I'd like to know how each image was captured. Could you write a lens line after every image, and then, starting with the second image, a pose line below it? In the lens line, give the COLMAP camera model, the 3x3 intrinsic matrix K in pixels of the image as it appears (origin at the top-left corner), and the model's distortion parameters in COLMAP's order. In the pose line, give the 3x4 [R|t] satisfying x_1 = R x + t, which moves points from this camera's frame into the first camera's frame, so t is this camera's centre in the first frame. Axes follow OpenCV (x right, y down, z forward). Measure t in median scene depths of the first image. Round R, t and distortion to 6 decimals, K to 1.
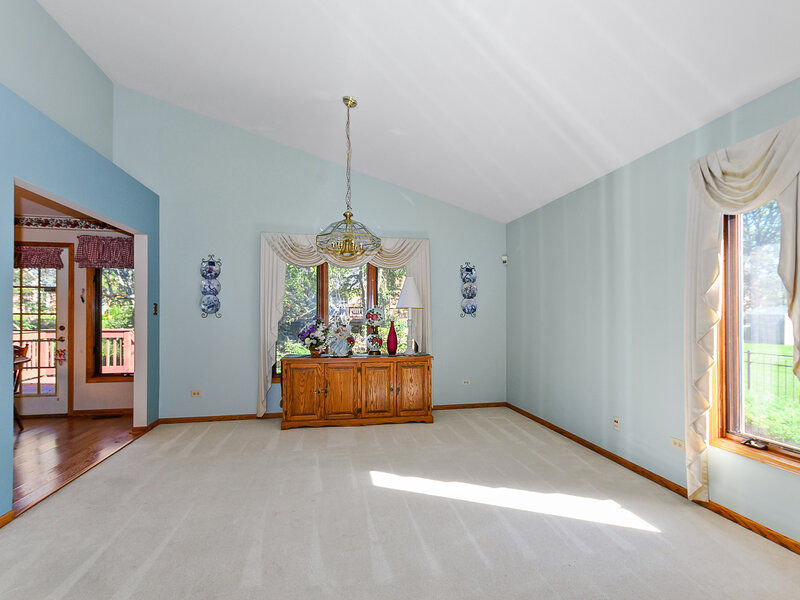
lens RADIAL K [[398.3, 0, 404.6], [0, 398.3, 313.1], [0, 0, 1]] dist [0.000585, 0.000101]
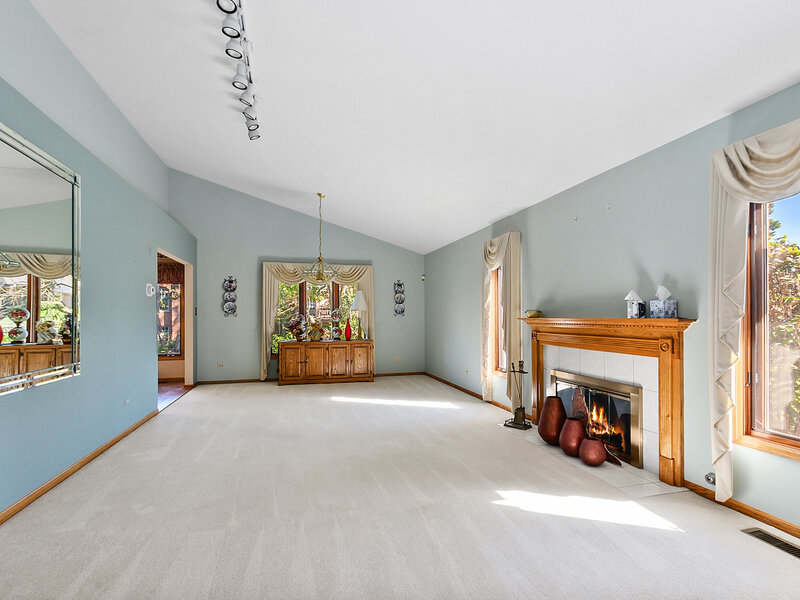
lens RADIAL K [[398.3, 0, 404.6], [0, 398.3, 313.1], [0, 0, 1]] dist [0.000585, 0.000101]
pose [[0.996867, -0.002253, 0.079070, 0.069287], [0.002435, 0.999995, -0.002204, 0.002187], [-0.079064, 0.002389, 0.996867, -0.611086]]
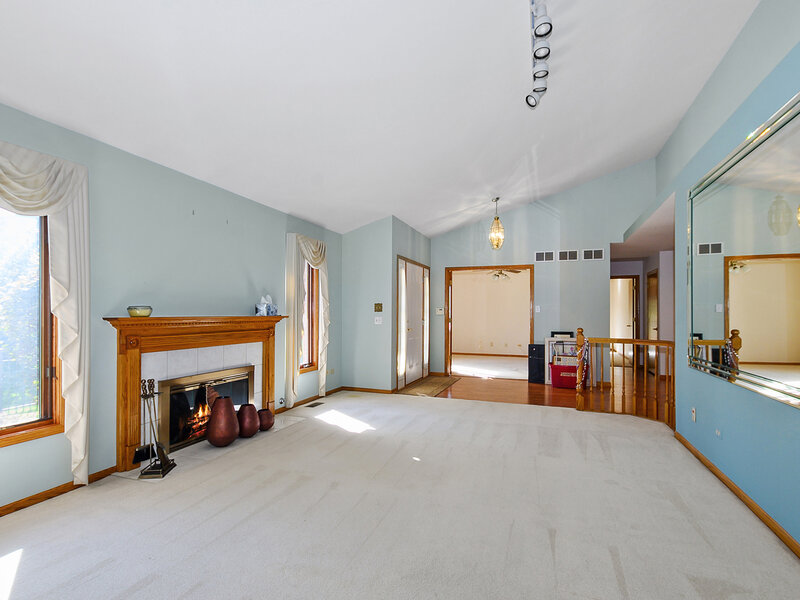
lens RADIAL K [[398.3, 0, 404.6], [0, 398.3, 313.1], [0, 0, 1]] dist [0.000585, 0.000101]
pose [[-0.854455, 0.000550, 0.519525, -0.284573], [-0.004126, 0.999961, -0.007845, 0.008575], [-0.519508, -0.008847, -0.854420, 0.640729]]
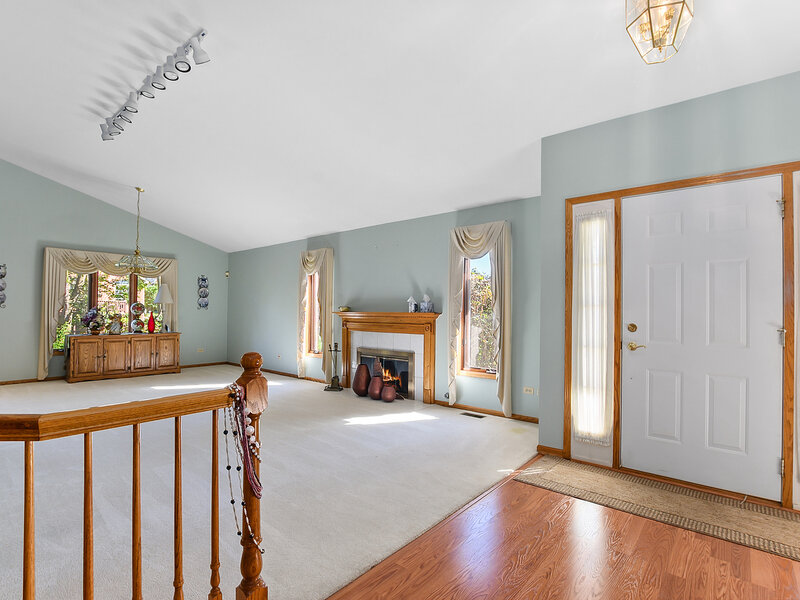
lens RADIAL K [[402.6, 0, 400.0], [0, 402.6, 300.0], [0, 0, 1]] dist [-0.019420, -0.000094]
pose [[0.789782, 0.022231, 0.612985, -0.232043], [-0.010268, 0.999682, -0.023024, 0.001278], [-0.613302, 0.011890, 0.789759, -0.871748]]
